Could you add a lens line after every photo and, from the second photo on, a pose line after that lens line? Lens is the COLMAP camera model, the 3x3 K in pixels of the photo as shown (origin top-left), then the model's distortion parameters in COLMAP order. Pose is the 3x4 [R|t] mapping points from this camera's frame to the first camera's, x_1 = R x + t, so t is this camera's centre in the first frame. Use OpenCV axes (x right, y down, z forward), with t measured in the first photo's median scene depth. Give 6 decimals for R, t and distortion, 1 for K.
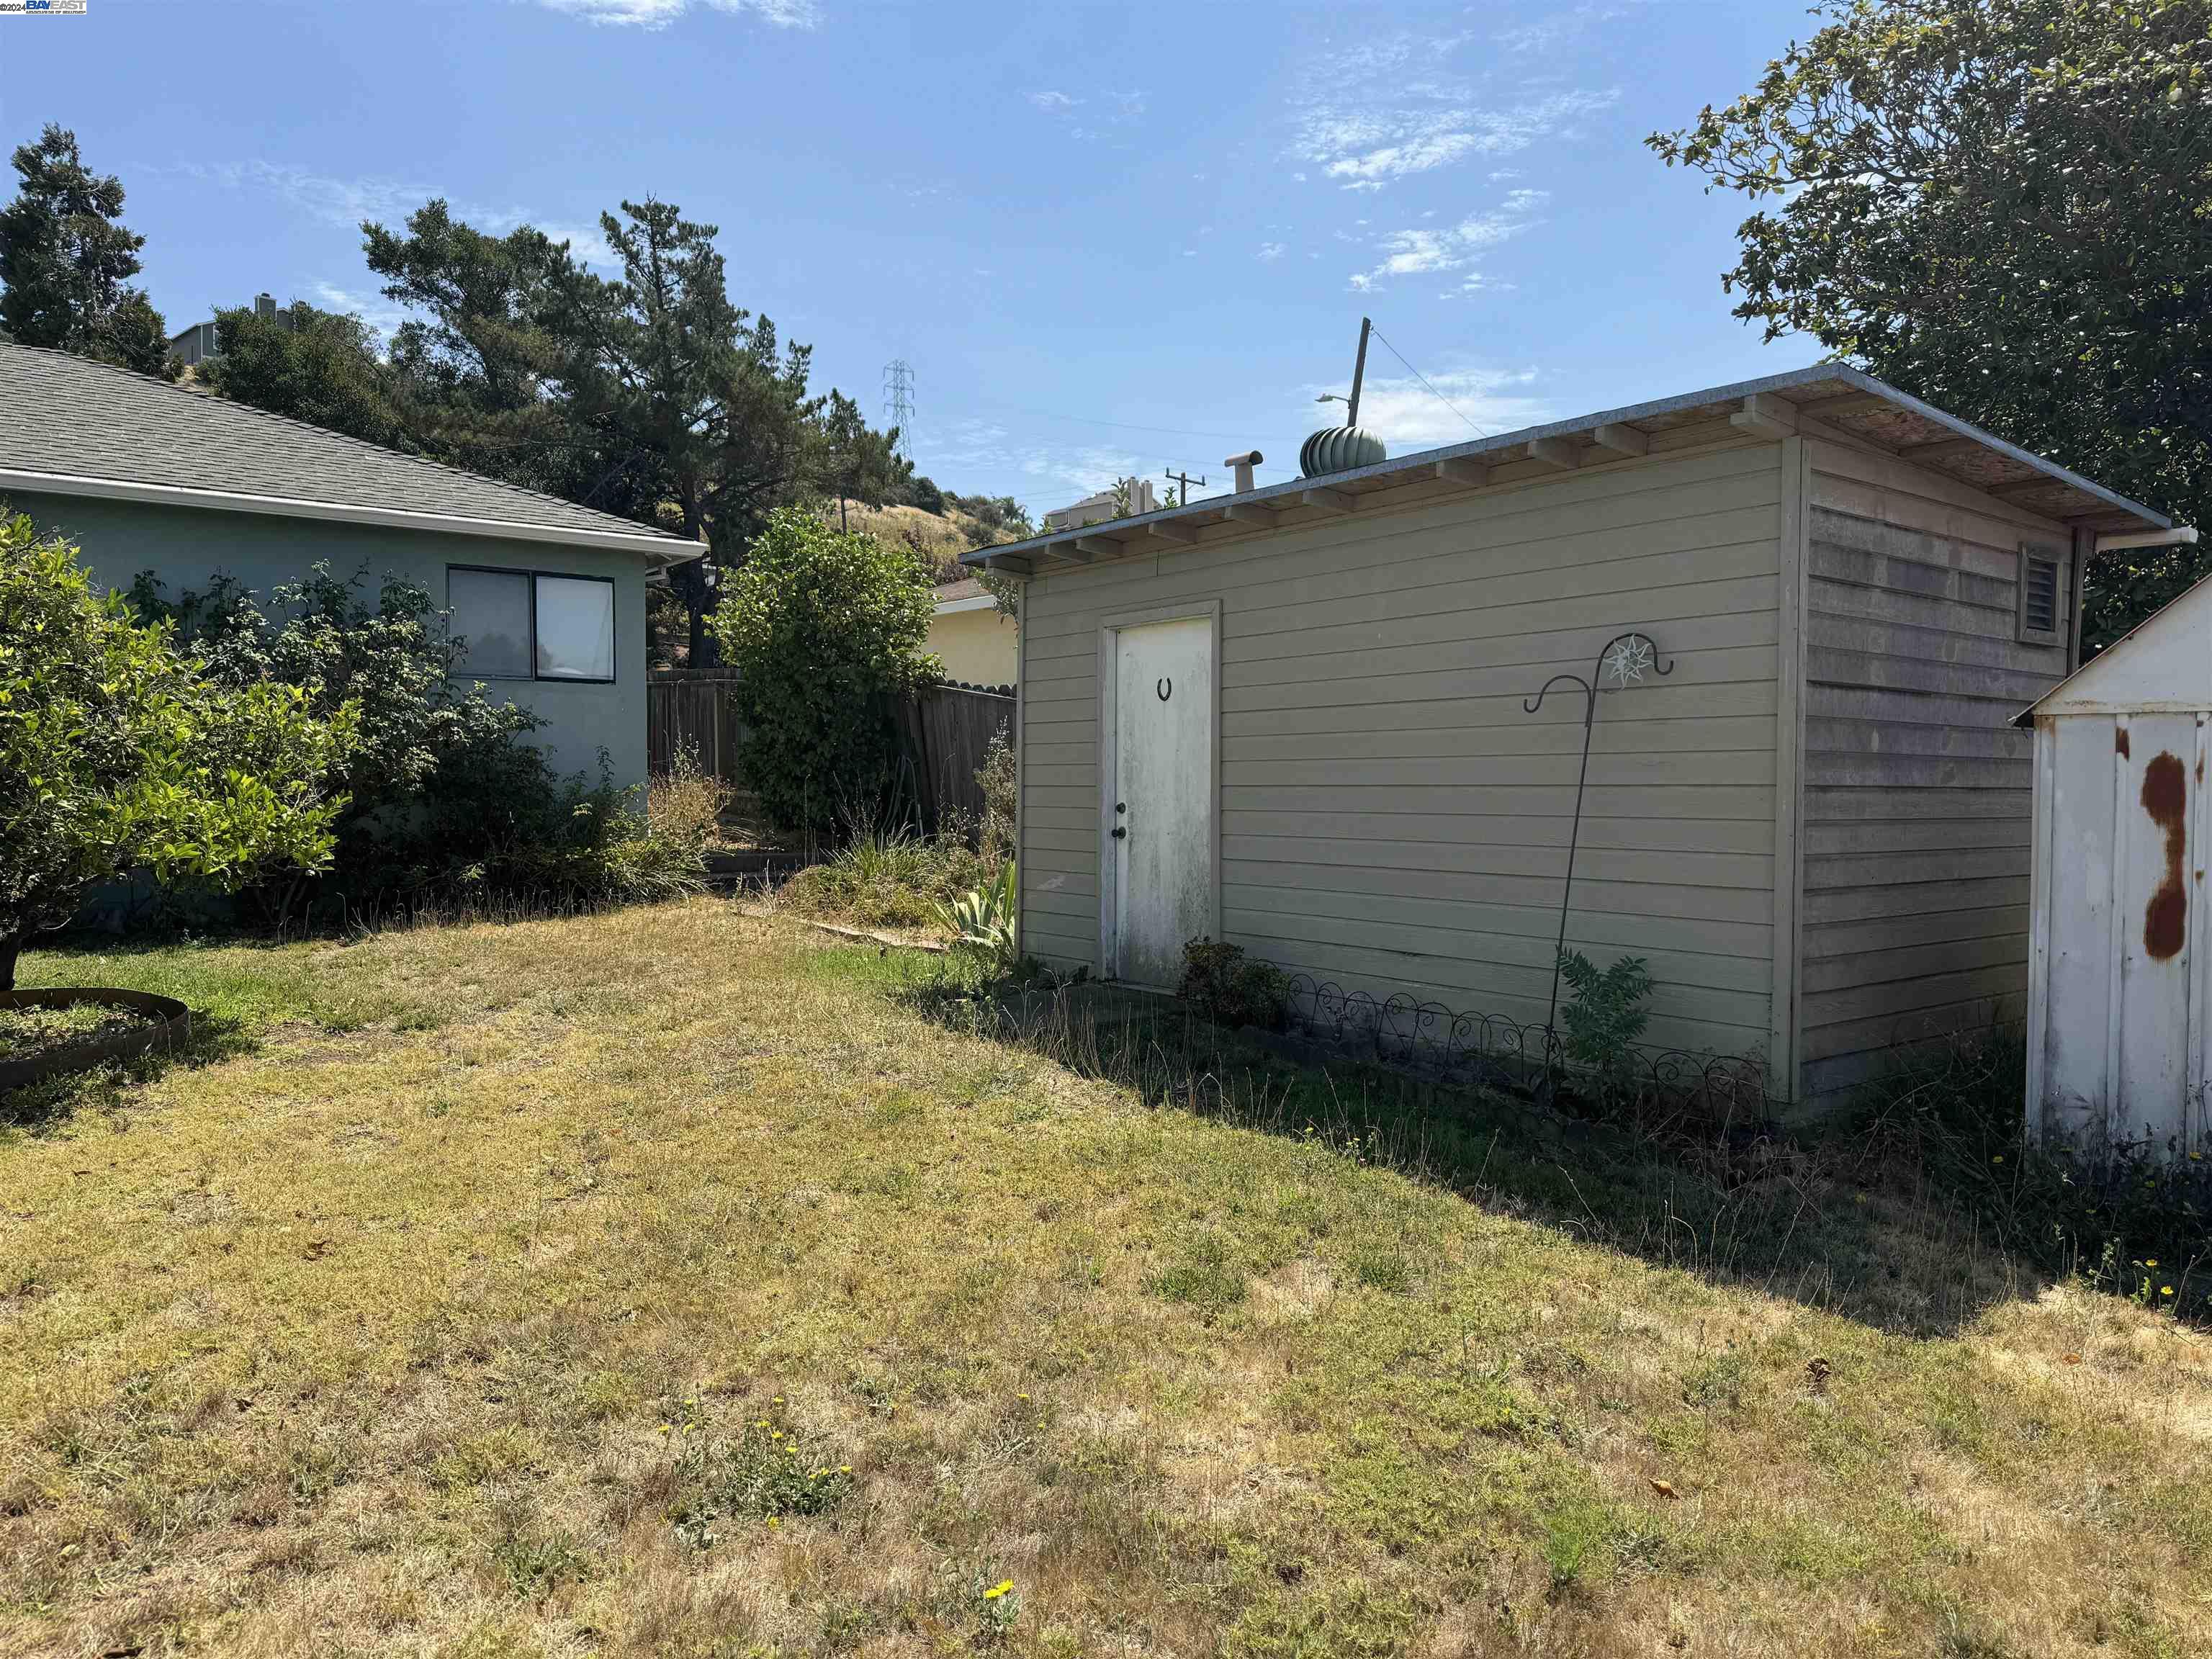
lens RADIAL K [[1595.2, 0, 1046.8], [0, 1595.2, 840.0], [0, 0, 1]] dist [0.033039, -0.041348]
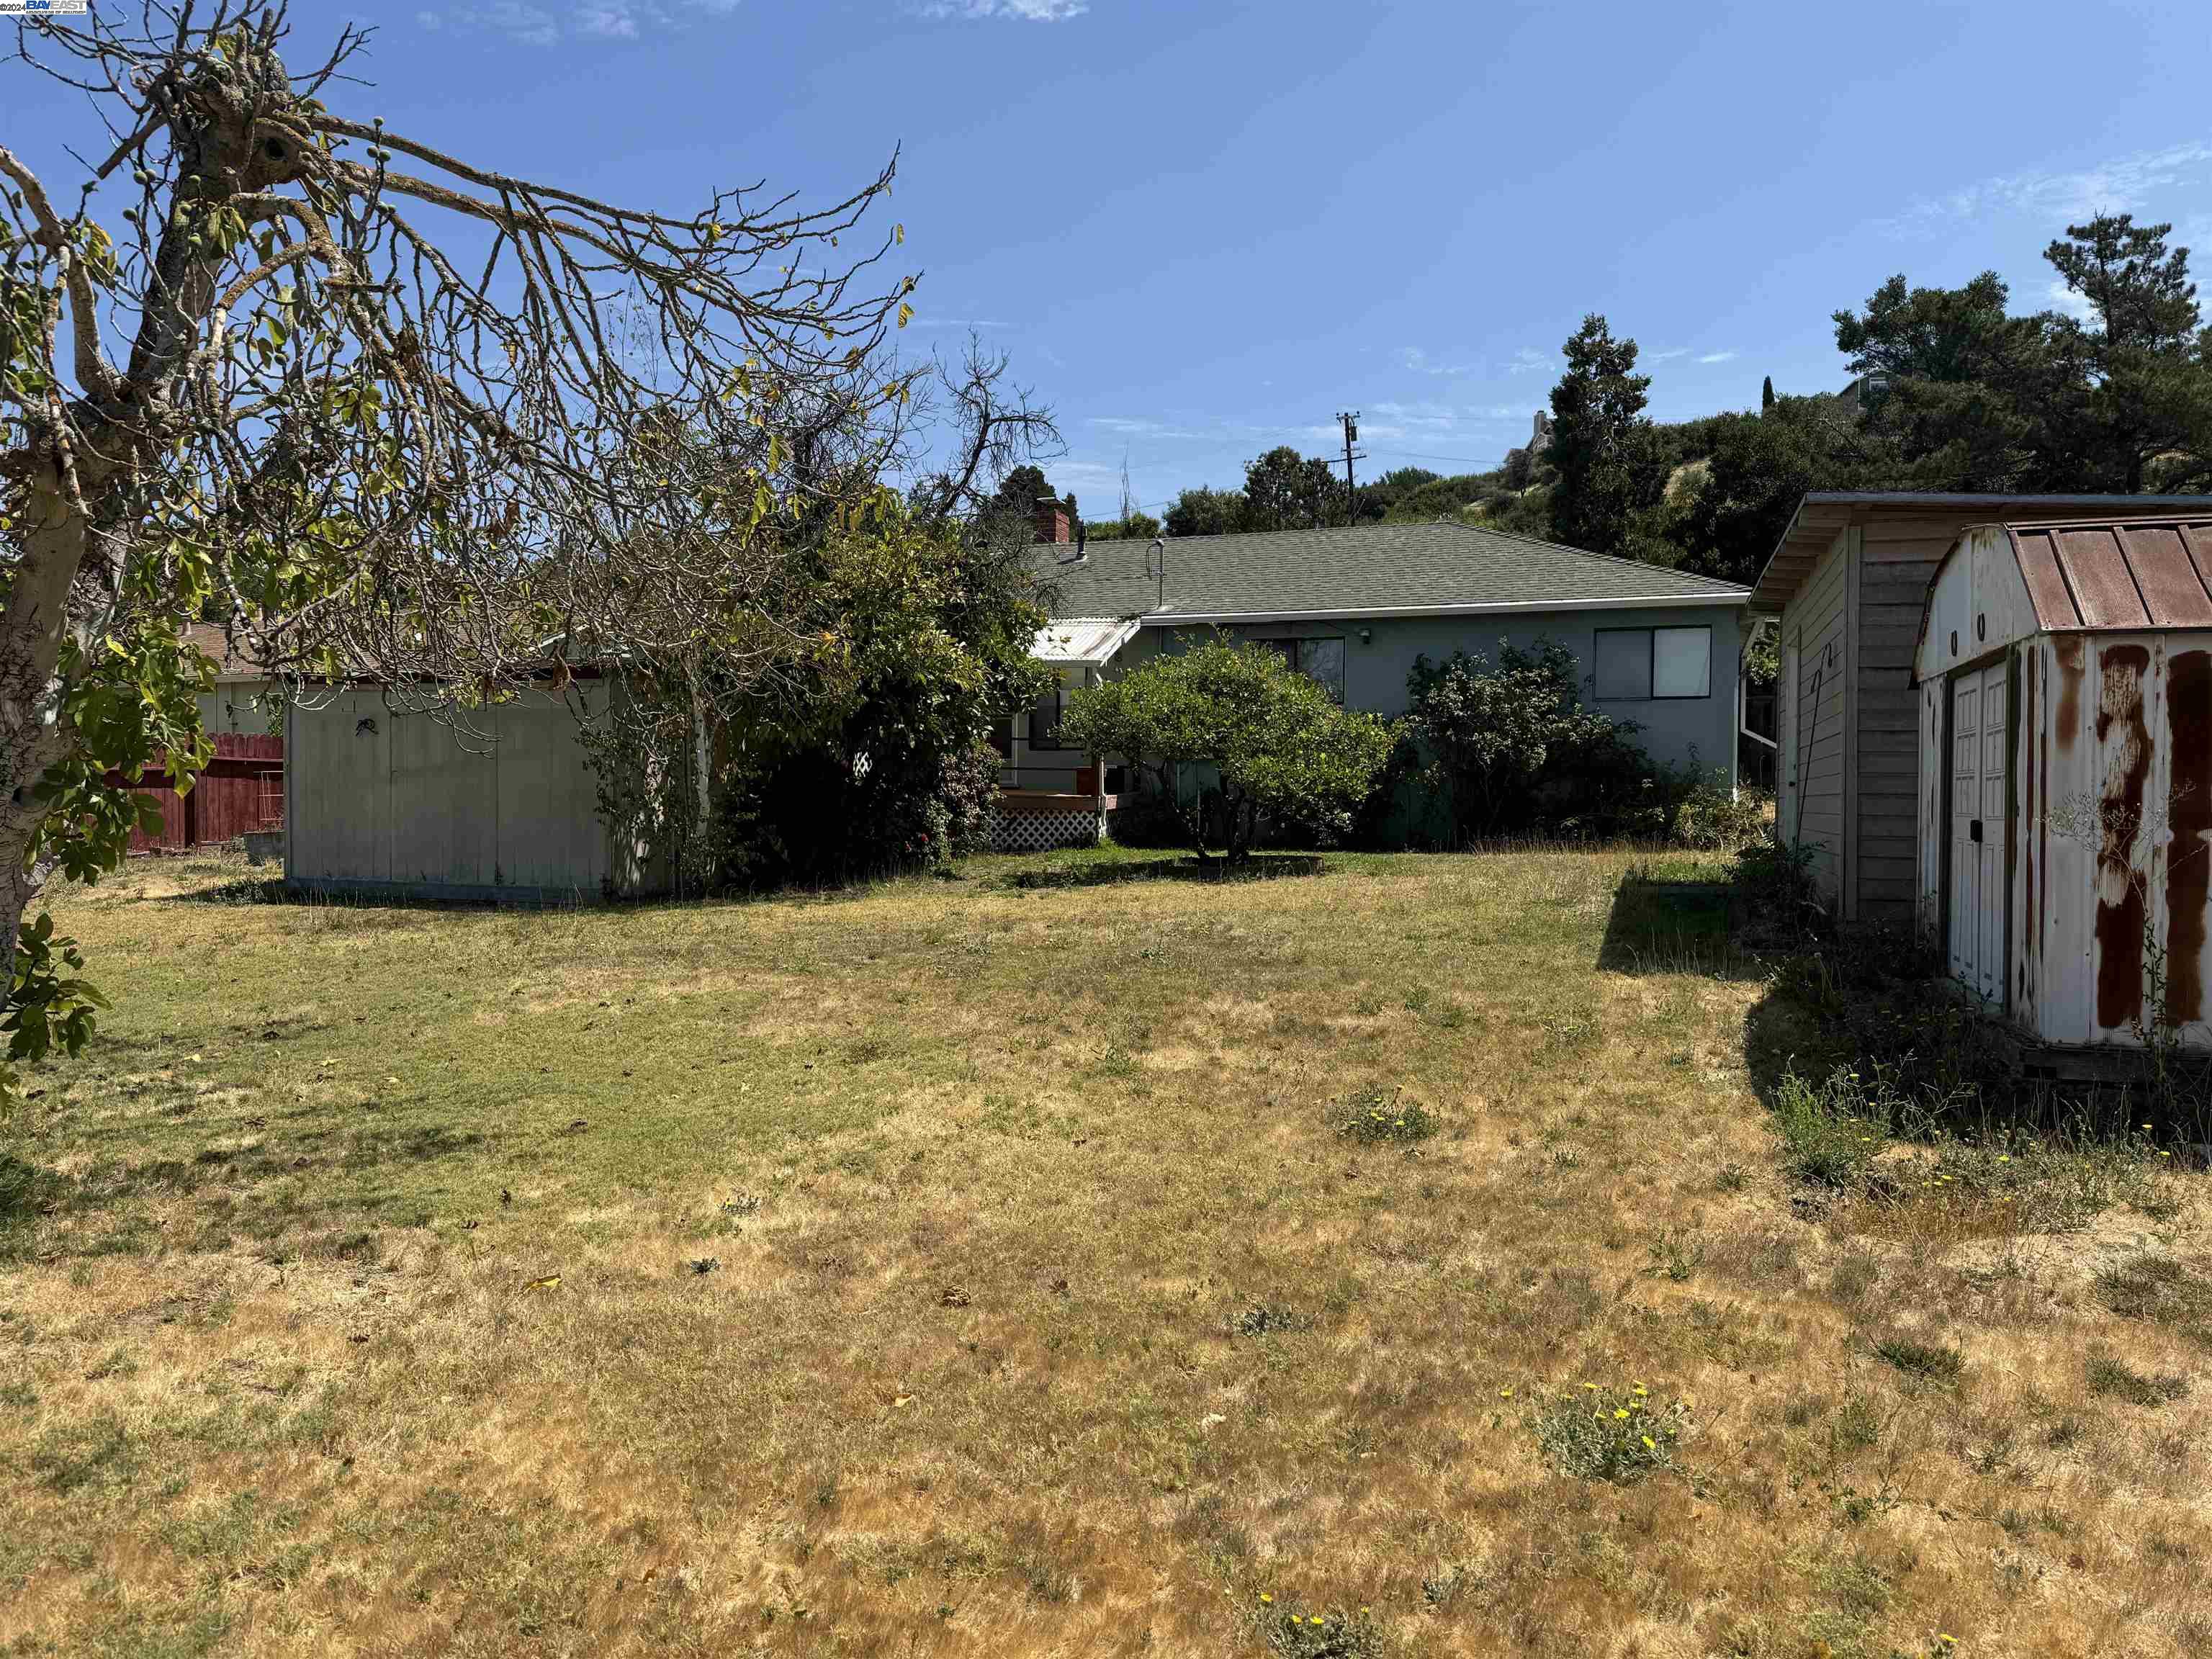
lens RADIAL K [[1595.2, 0, 1046.8], [0, 1595.2, 840.0], [0, 0, 1]] dist [0.033039, -0.041348]
pose [[0.522924, 0.020643, -0.852129, 0.325969], [-0.030348, 0.999524, 0.005590, 0.019141], [0.851839, 0.022937, 0.523301, -0.124489]]
